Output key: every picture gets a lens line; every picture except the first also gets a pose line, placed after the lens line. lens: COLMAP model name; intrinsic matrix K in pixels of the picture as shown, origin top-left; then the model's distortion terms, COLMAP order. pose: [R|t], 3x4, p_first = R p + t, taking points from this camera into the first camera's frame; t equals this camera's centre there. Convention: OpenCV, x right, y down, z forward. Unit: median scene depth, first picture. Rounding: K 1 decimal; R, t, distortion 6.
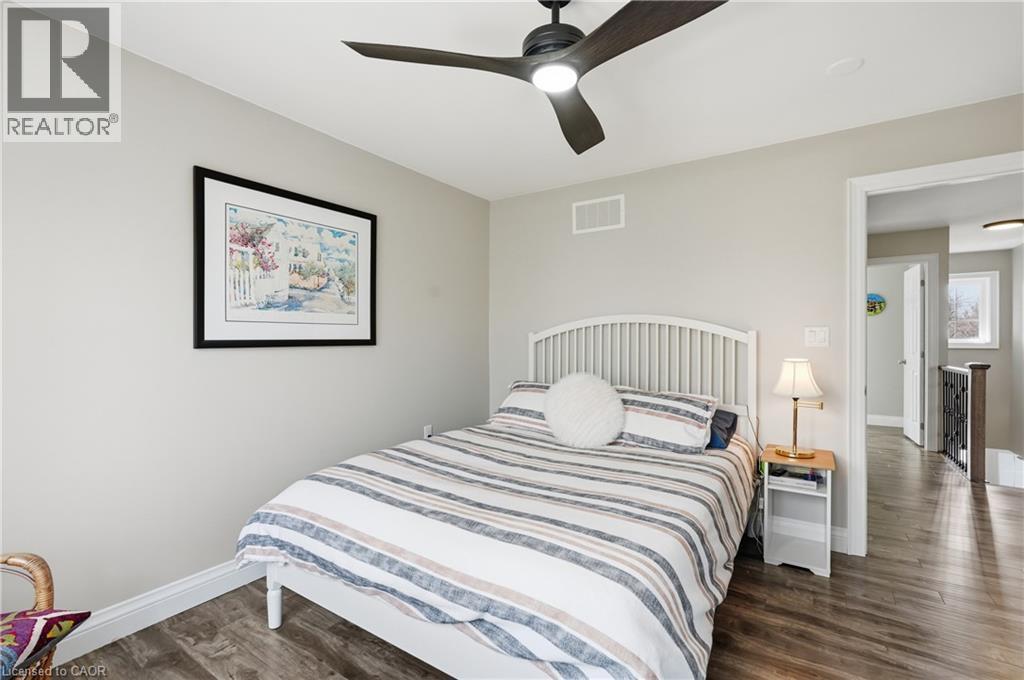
lens RADIAL K [[465.9, 0, 513.4], [0, 465.9, 332.4], [0, 0, 1]] dist [-0.013655, 0.011095]
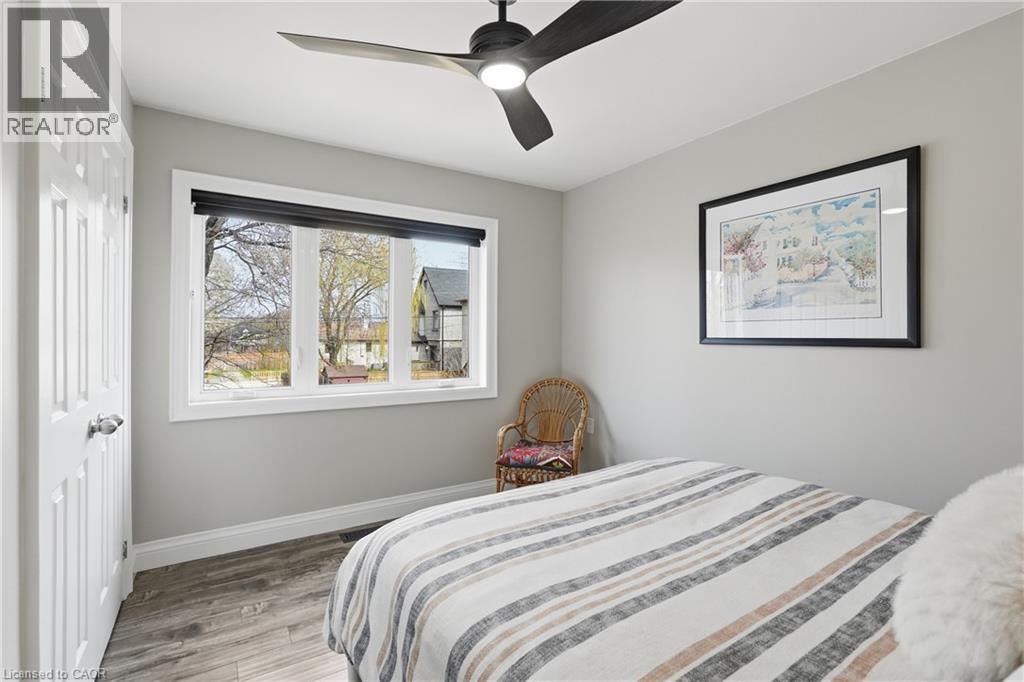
lens RADIAL K [[465.9, 0, 513.4], [0, 465.9, 333.4], [0, 0, 1]] dist [-0.013655, 0.011095]
pose [[-0.406873, -0.001904, -0.913483, 0.617656], [0.009038, 0.999940, -0.006110, 0.007269], [0.913440, -0.010742, -0.406832, 0.898838]]
